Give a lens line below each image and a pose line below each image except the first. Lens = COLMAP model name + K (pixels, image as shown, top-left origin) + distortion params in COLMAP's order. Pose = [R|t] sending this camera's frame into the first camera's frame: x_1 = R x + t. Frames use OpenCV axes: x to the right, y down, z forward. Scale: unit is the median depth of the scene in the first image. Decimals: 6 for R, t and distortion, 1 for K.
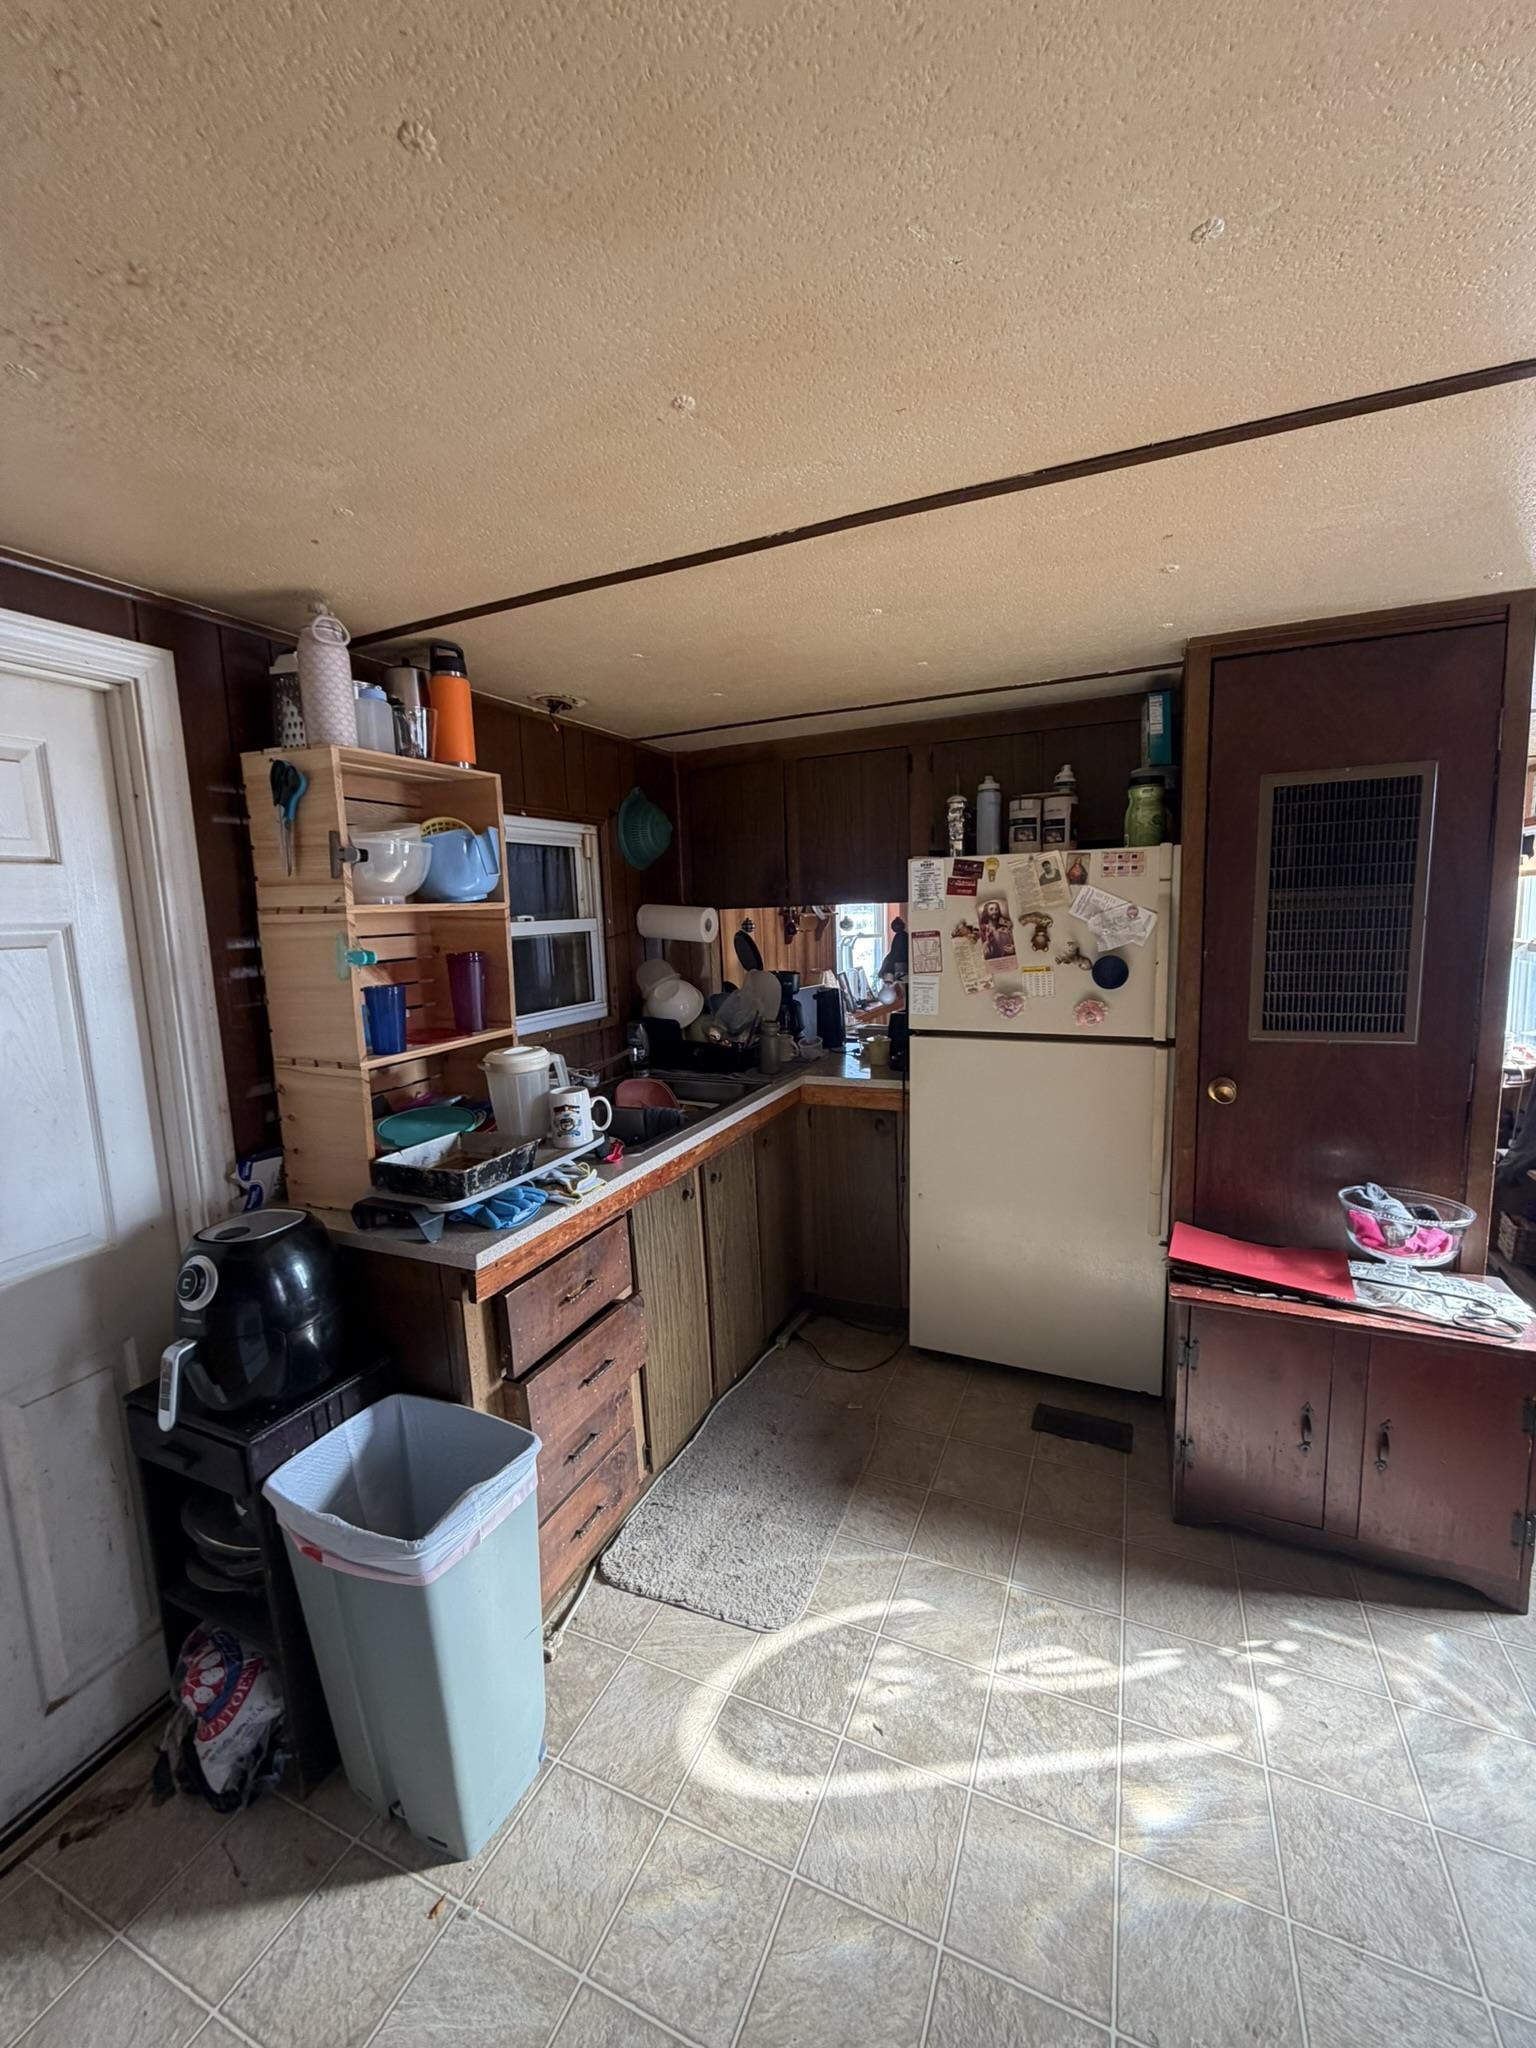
lens RADIAL K [[815.3, 0, 769.6], [0, 815.3, 1017.8], [0, 0, 1]] dist [-0.000507, 0.000021]
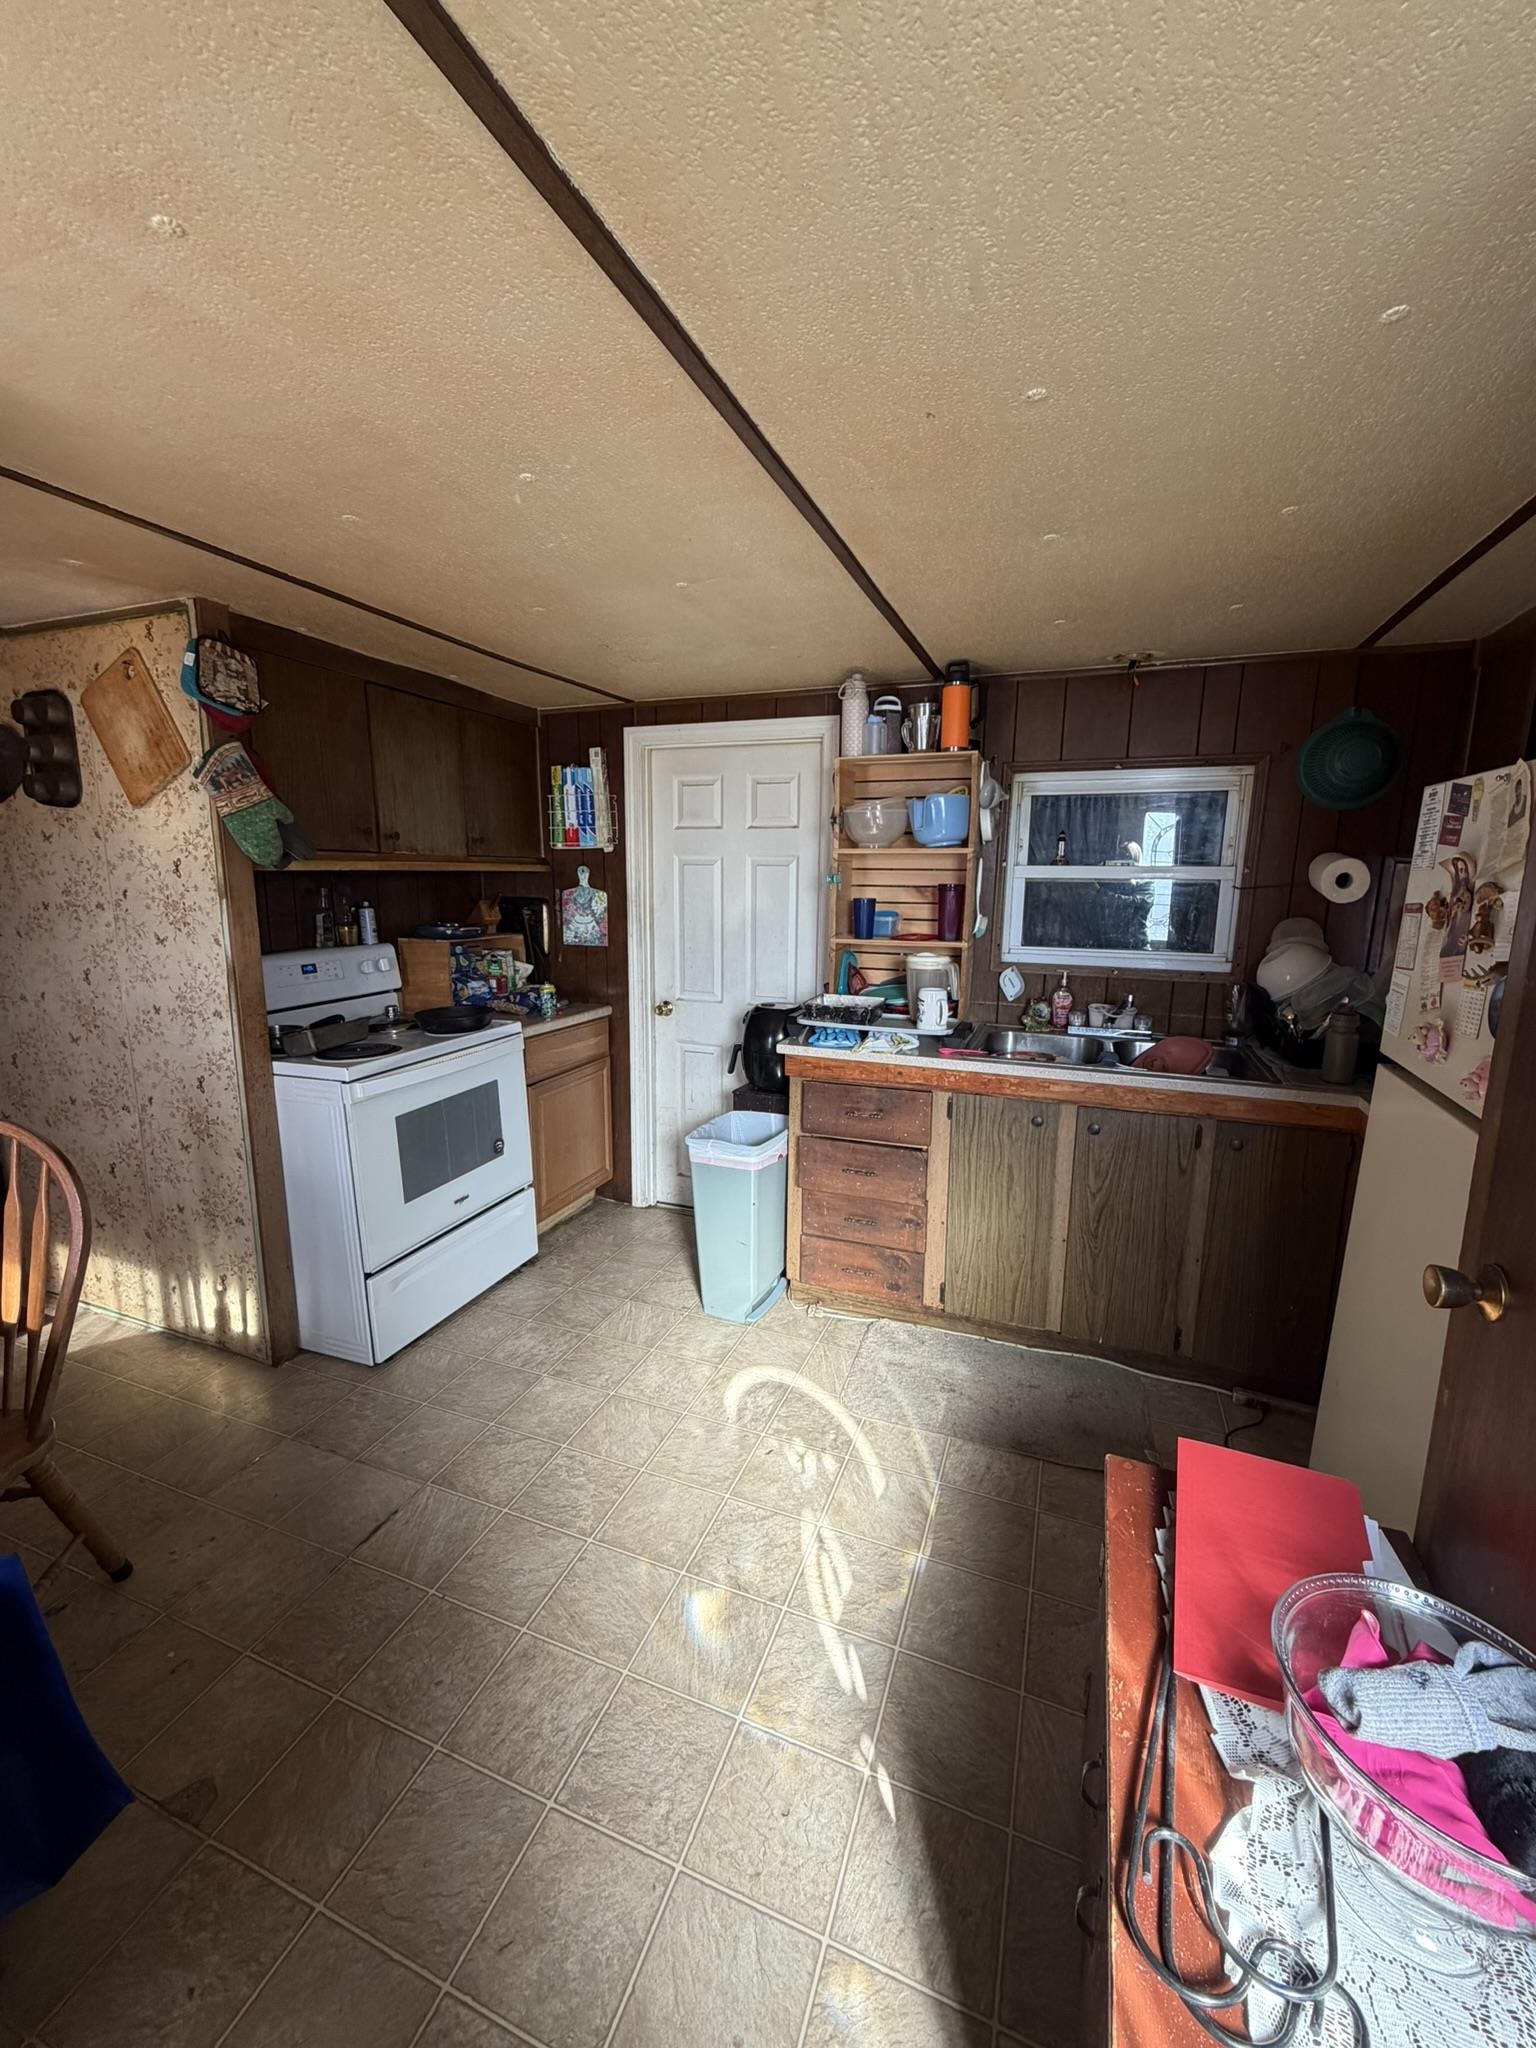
lens RADIAL K [[815.3, 0, 769.6], [0, 815.3, 1017.8], [0, 0, 1]] dist [-0.000507, 0.000021]
pose [[0.049729, 0.216191, -0.975084, 1.131051], [-0.144062, 0.967635, 0.207193, -0.112774], [0.988318, 0.130169, 0.079265, 0.678300]]
